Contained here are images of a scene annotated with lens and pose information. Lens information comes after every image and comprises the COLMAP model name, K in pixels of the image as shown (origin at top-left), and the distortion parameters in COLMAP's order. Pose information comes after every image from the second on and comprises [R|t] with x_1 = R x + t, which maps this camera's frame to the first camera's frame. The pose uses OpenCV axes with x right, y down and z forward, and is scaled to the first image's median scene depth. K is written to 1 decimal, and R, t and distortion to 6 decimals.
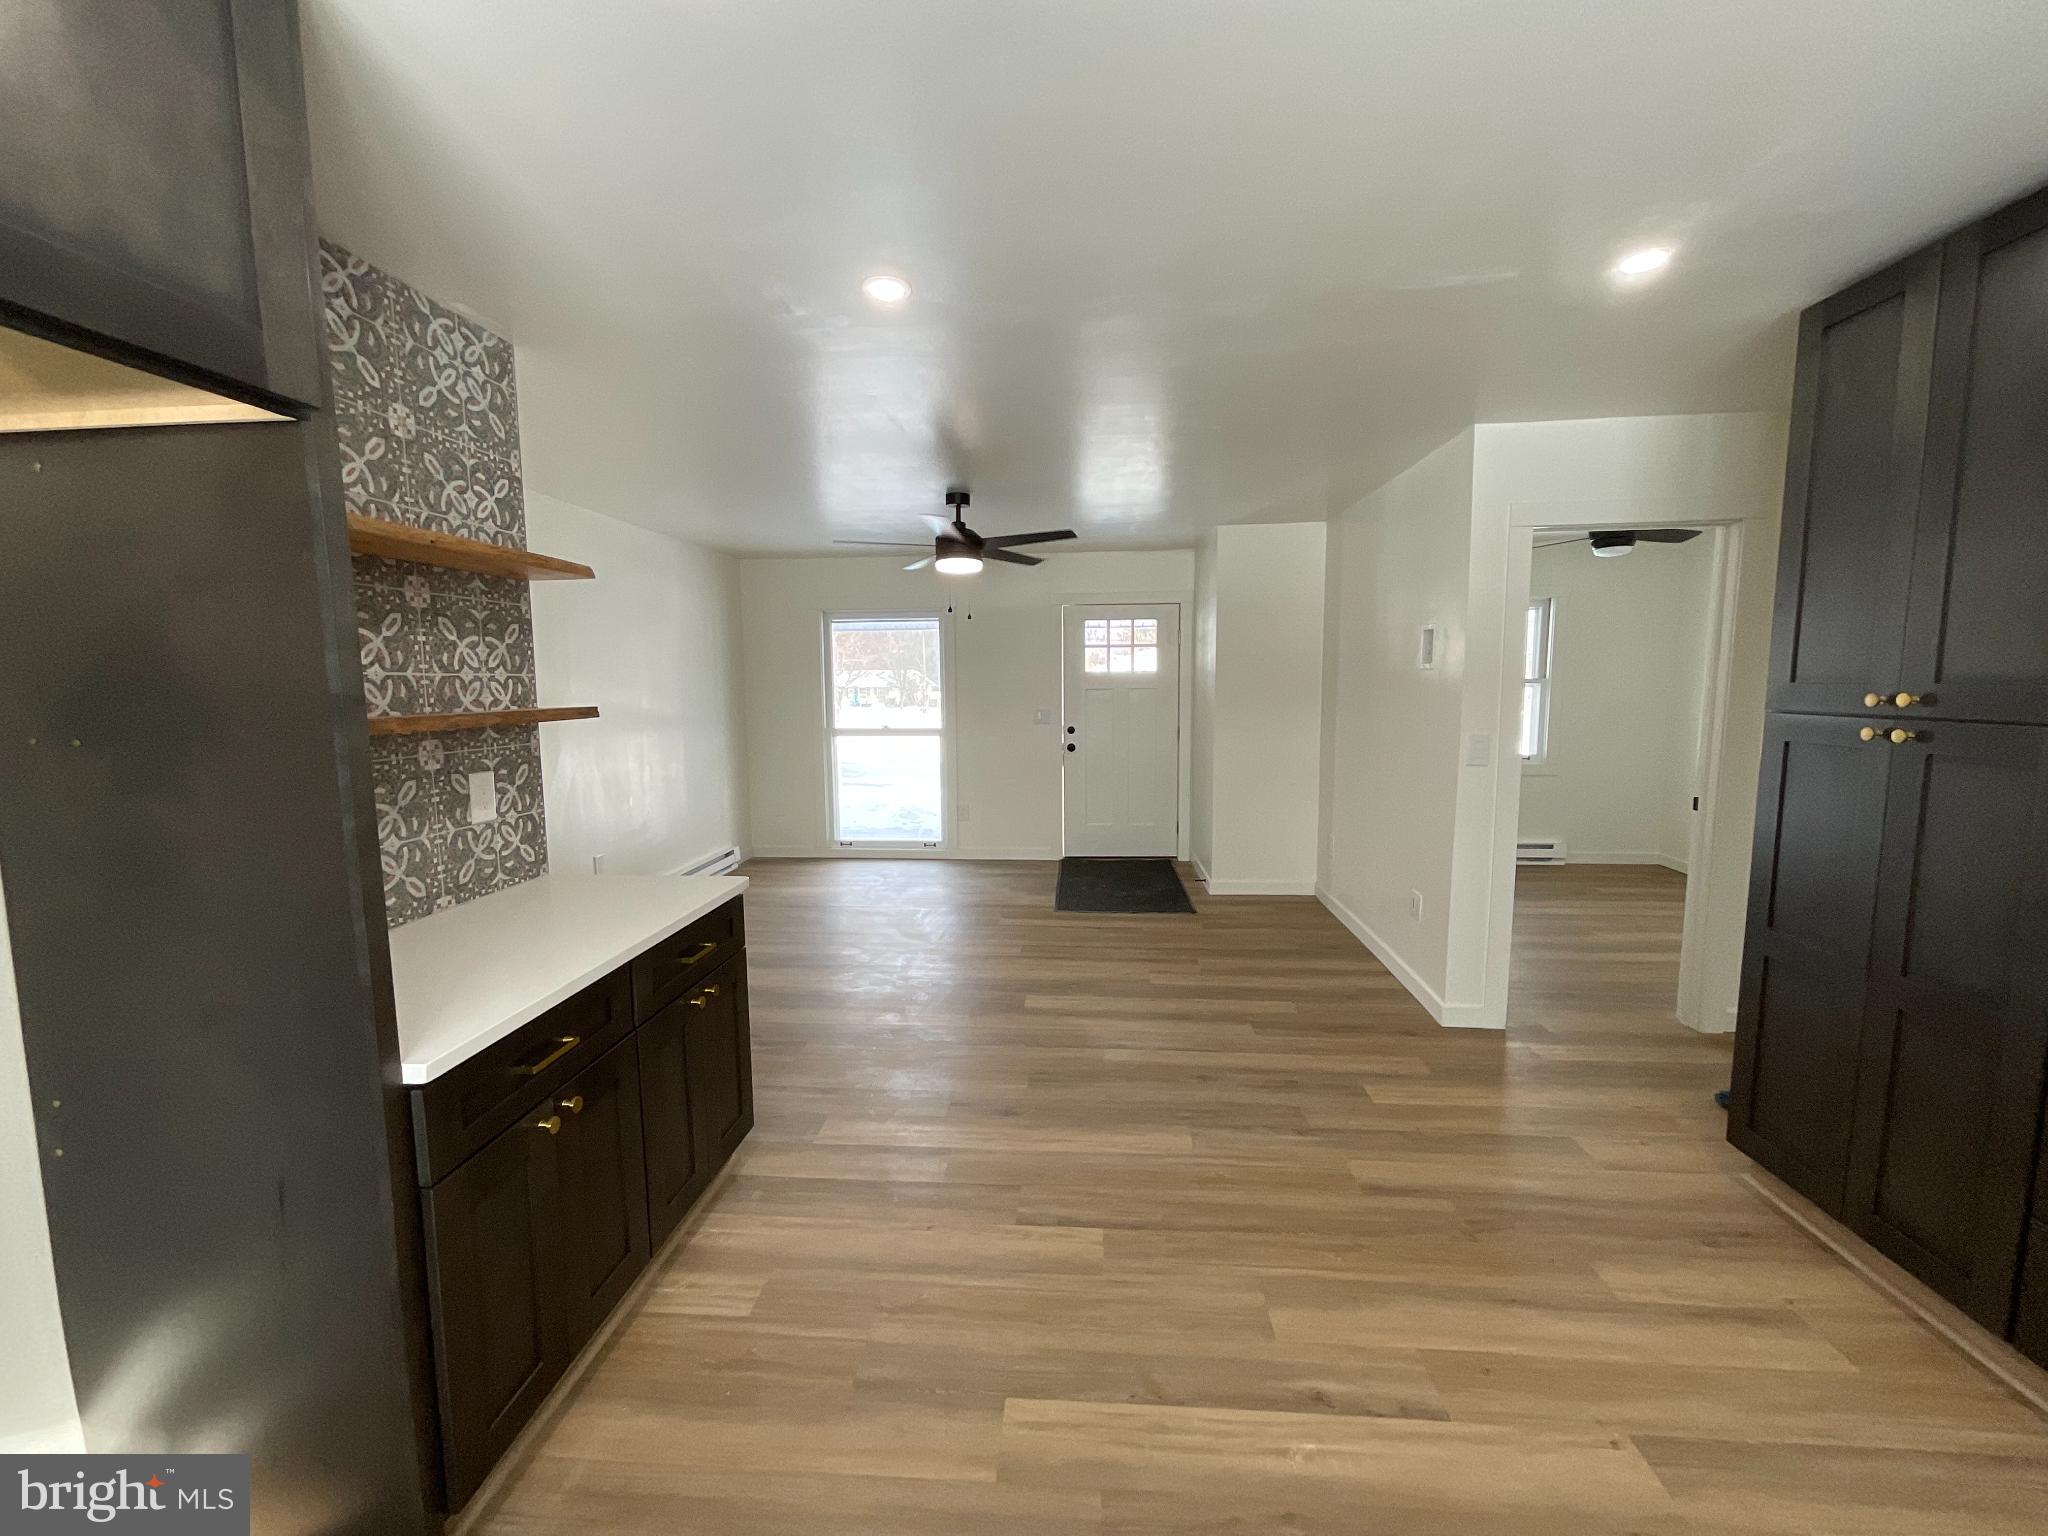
lens RADIAL K [[831.3, 0, 1027.9], [0, 831.3, 769.2], [0, 0, 1]] dist [-0.030974, 0.023254]
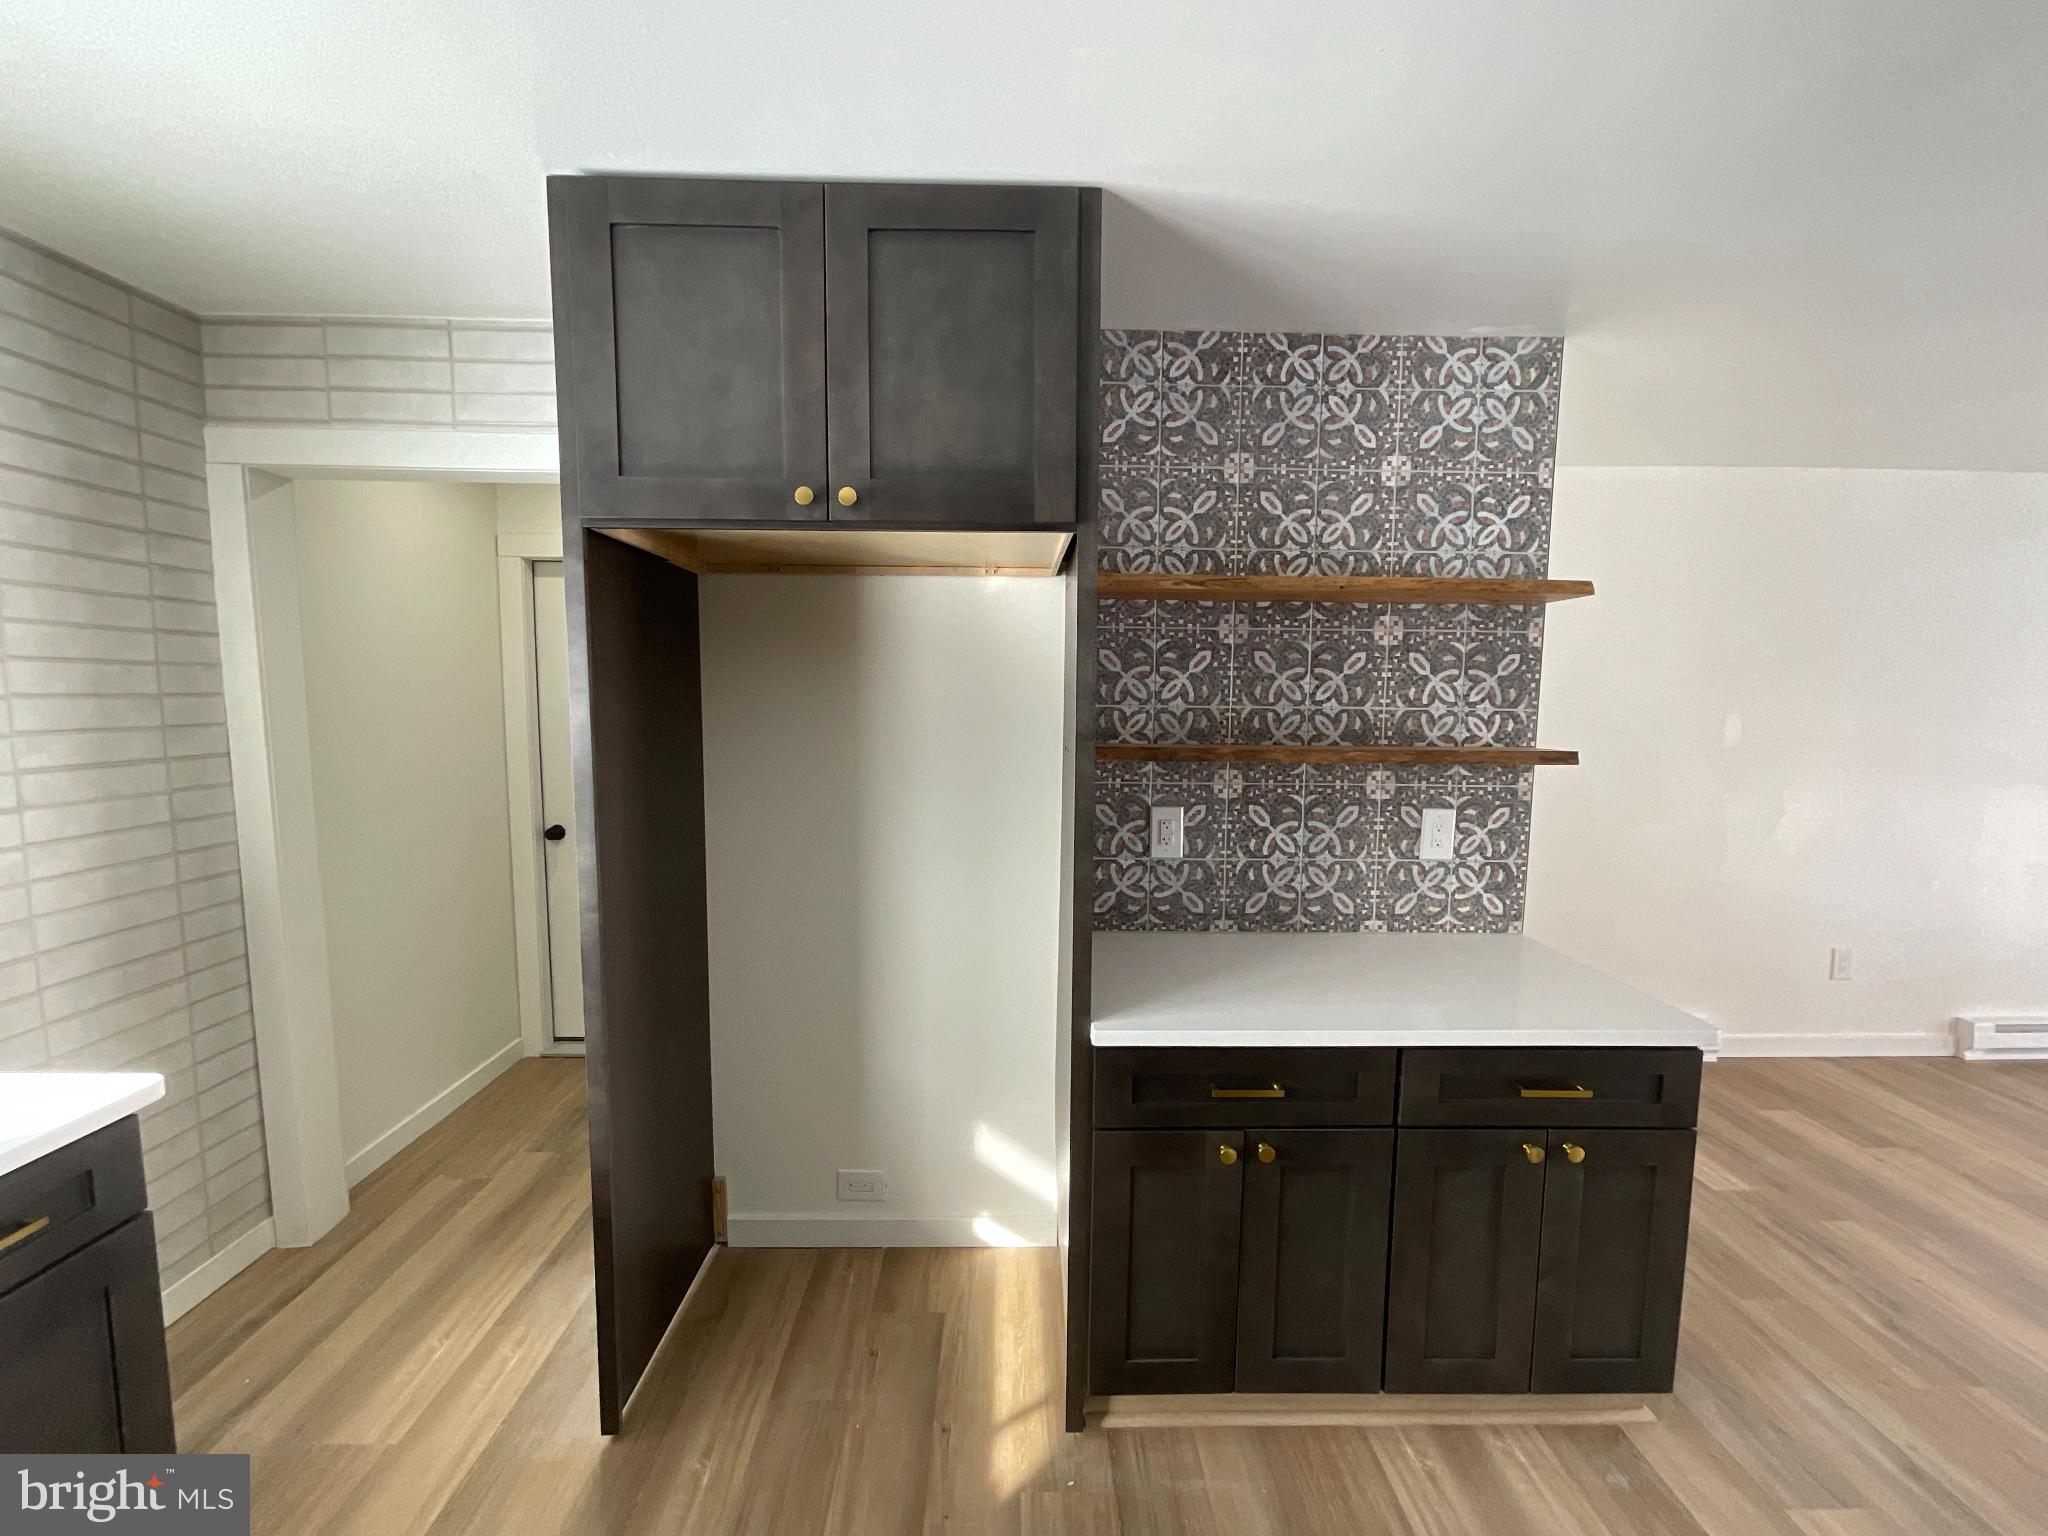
lens RADIAL K [[834.1, 0, 1024.4], [0, 834.1, 765.6], [0, 0, 1]] dist [-0.003314, 0.000301]
pose [[0.101982, 0.100396, -0.989707, 0.261780], [-0.118158, 0.989074, 0.088157, -0.076806], [0.987744, 0.107951, 0.112730, 0.402496]]
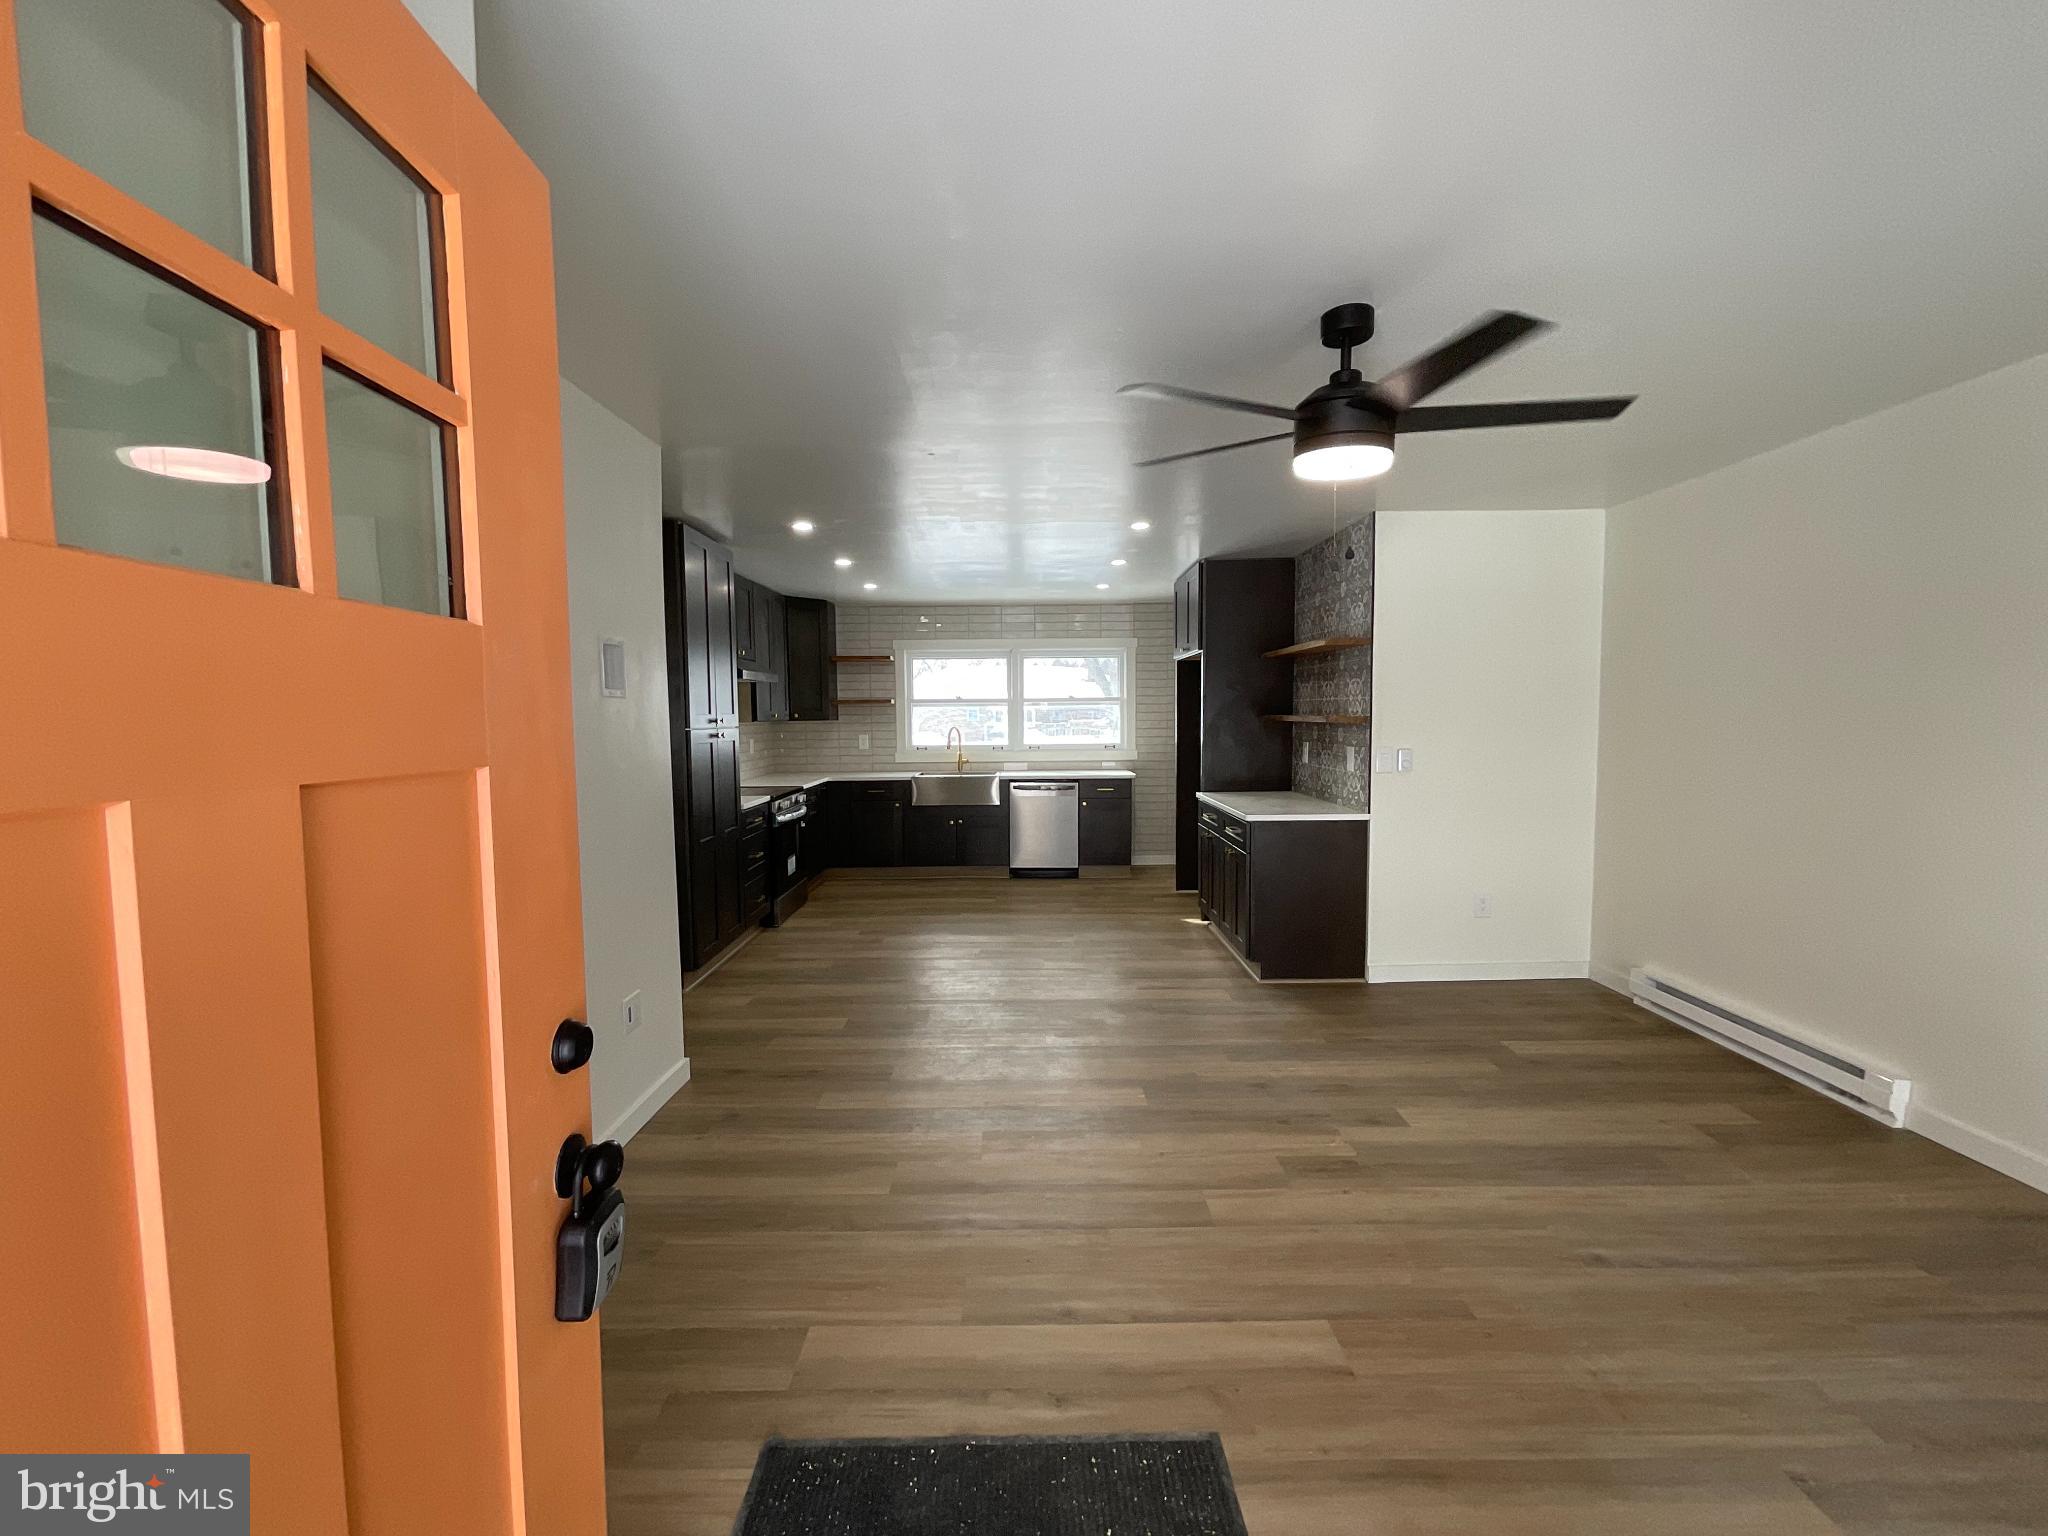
lens RADIAL K [[832.6, 0, 1024.0], [0, 832.6, 768.0], [0, 0, 1]] dist [-0.000051, 0.000211]
pose [[-0.996887, 0.023393, -0.075287, 0.289279], [0.009929, 0.984612, 0.174470, -0.311039], [0.078210, 0.173180, -0.981780, 2.981001]]
